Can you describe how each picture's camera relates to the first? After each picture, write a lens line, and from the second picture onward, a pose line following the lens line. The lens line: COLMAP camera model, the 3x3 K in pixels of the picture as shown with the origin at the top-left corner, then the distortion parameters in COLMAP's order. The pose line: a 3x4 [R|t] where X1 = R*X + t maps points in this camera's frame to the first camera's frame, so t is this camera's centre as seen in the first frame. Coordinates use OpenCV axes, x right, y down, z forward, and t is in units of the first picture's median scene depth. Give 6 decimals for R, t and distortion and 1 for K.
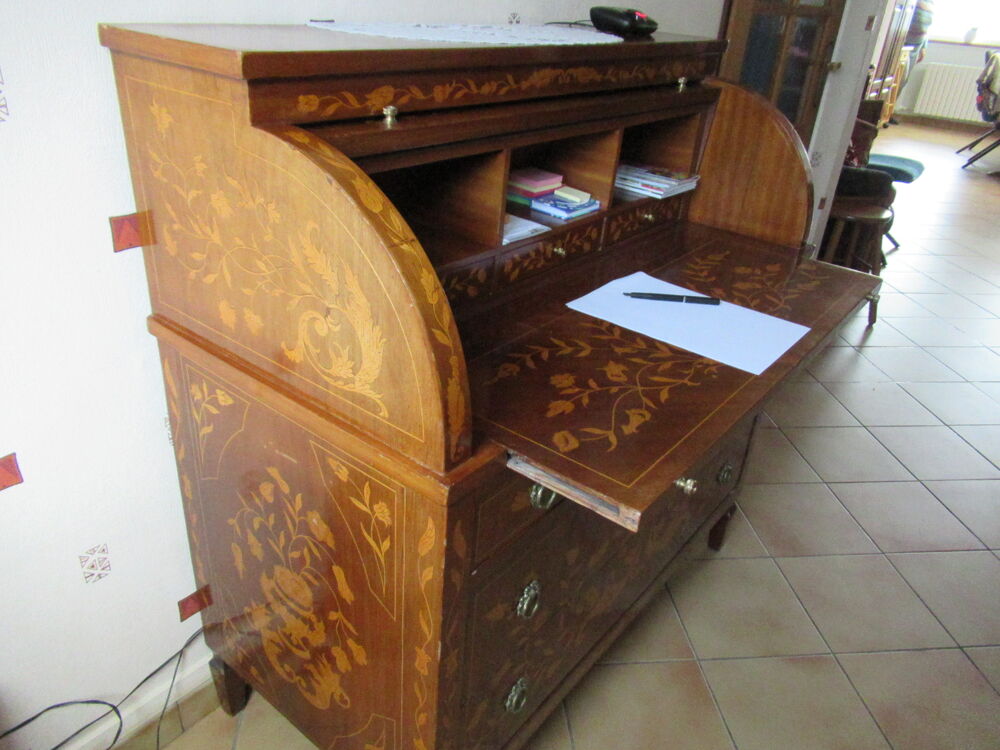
lens RADIAL K [[745.4, 0, 499.8], [0, 745.4, 371.9], [0, 0, 1]] dist [0.002932, -0.016203]
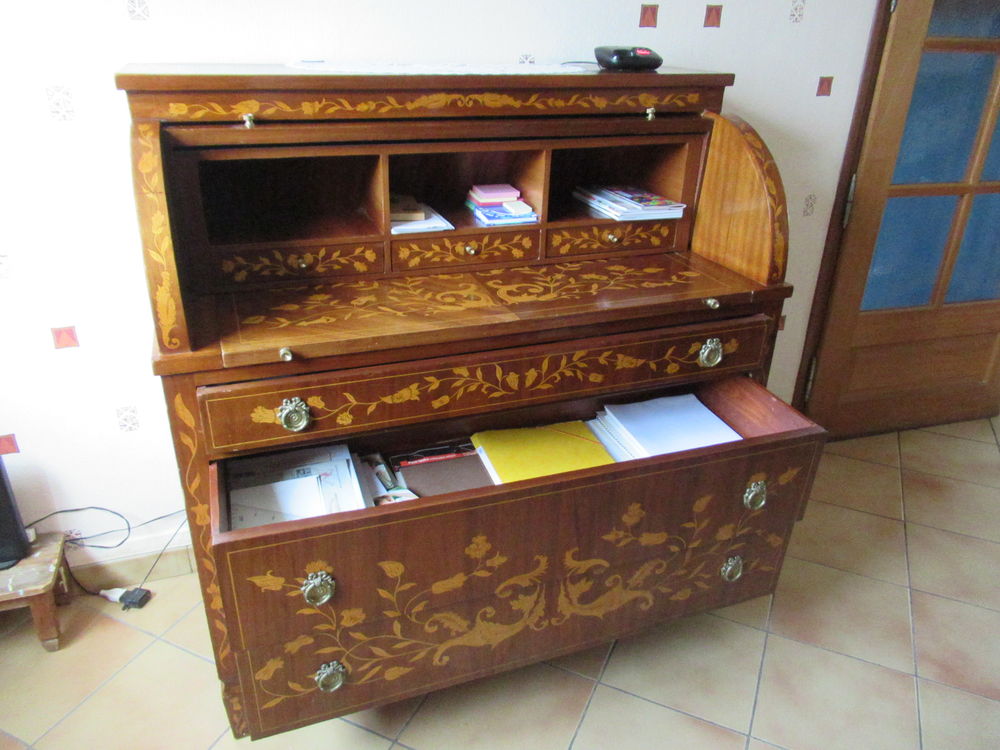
lens RADIAL K [[745.4, 0, 498.3], [0, 745.4, 376.5], [0, 0, 1]] dist [0.002932, -0.016203]
pose [[0.857835, 0.172237, -0.484204, 0.821360], [-0.205083, 0.978626, -0.015226, 0.045332], [0.471232, 0.112363, 0.874823, 0.030159]]
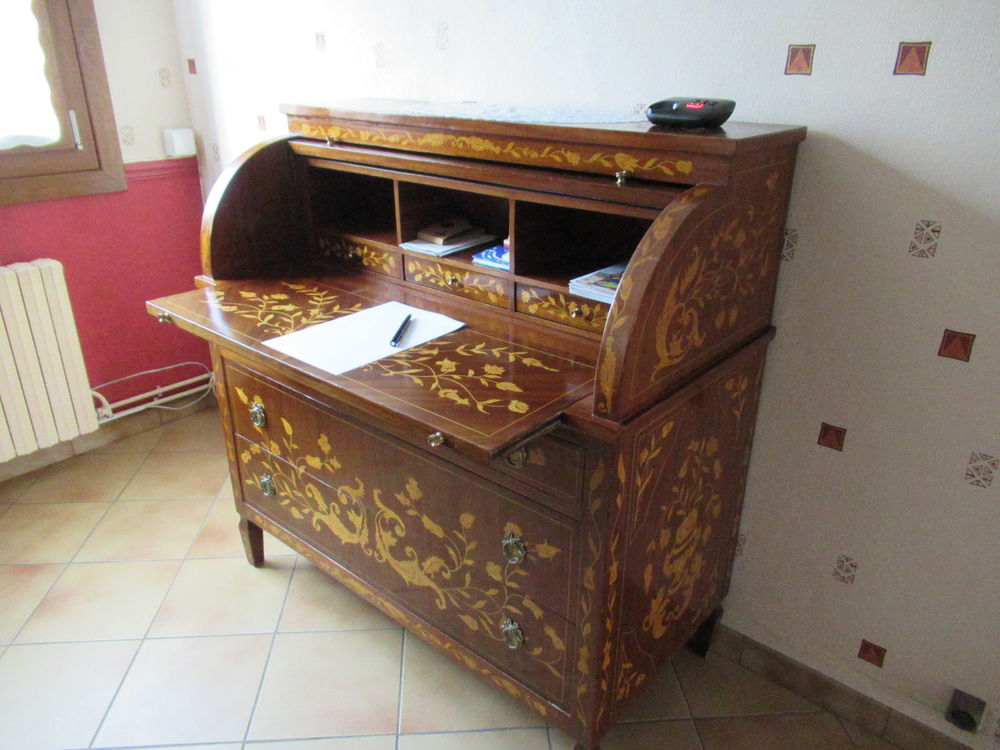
lens RADIAL K [[745.4, 0, 501.7], [0, 745.4, 377.3], [0, 0, 1]] dist [0.002932, -0.016203]
pose [[-0.041774, 0.334647, -0.941417, 1.477722], [-0.474409, 0.822604, 0.313463, -0.522635], [0.879313, 0.459711, 0.124396, 1.141236]]
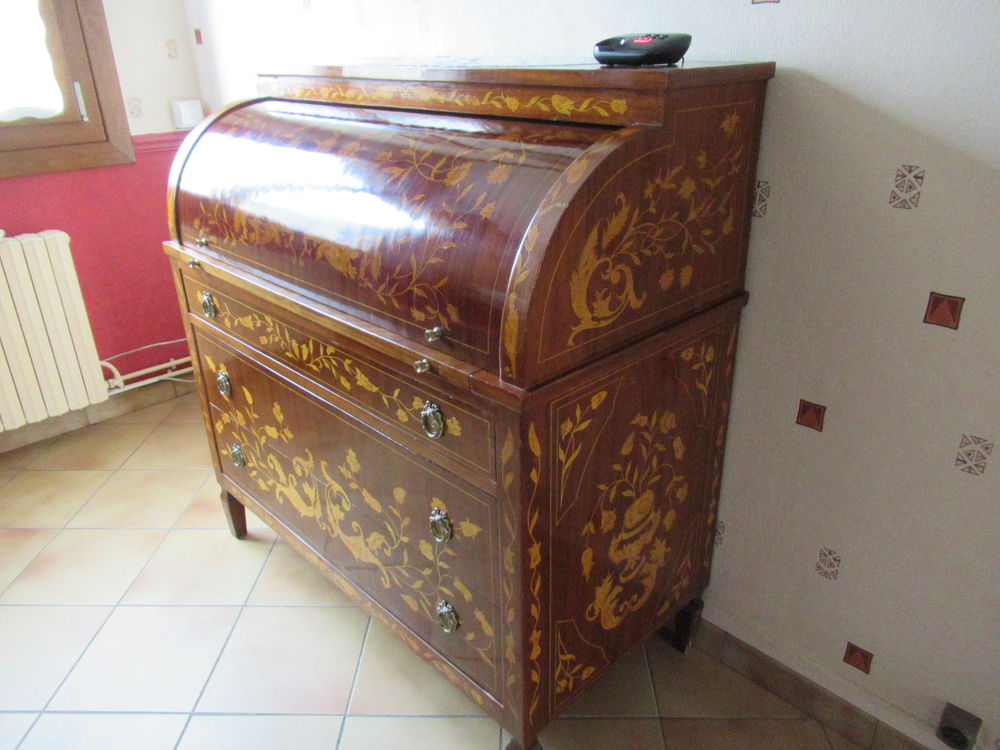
lens RADIAL K [[745.4, 0, 501.8], [0, 745.4, 378.1], [0, 0, 1]] dist [0.002932, -0.016203]
pose [[-0.139199, 0.351262, -0.925872, 1.388069], [-0.452681, 0.808994, 0.374978, -0.567994], [0.880740, 0.471321, 0.046399, 1.351611]]
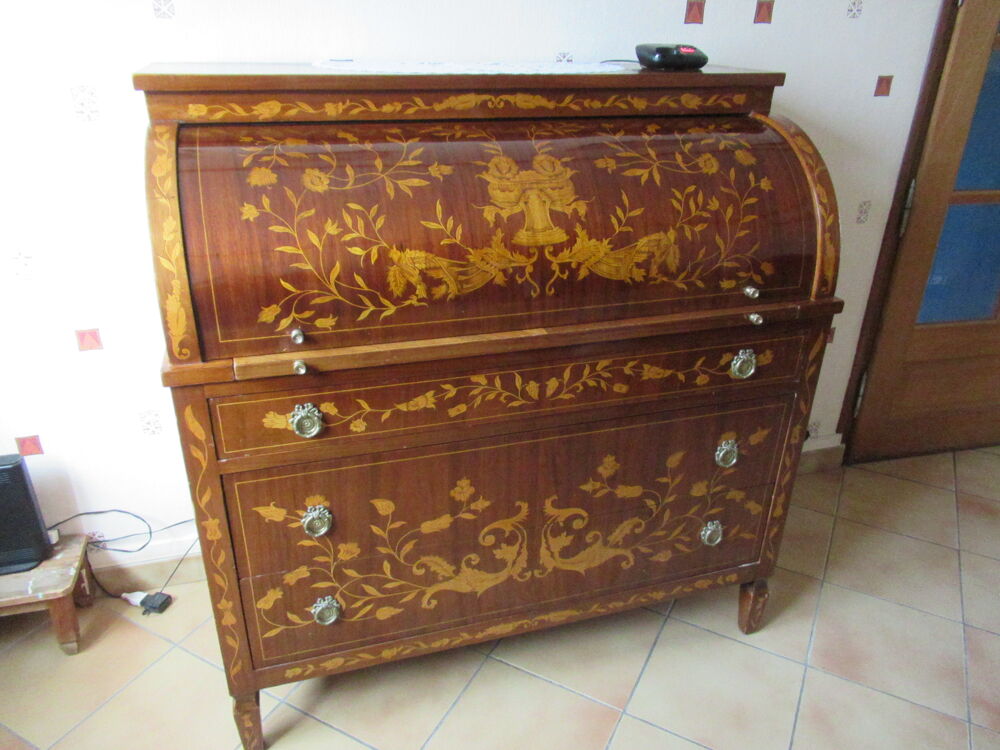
lens RADIAL K [[745.4, 0, 497.5], [0, 745.4, 377.0], [0, 0, 1]] dist [0.002932, -0.016203]
pose [[0.825103, 0.193738, -0.530727, 0.807960], [-0.227944, 0.973674, 0.001056, 0.011767], [0.516959, 0.120105, 0.847542, 0.090448]]
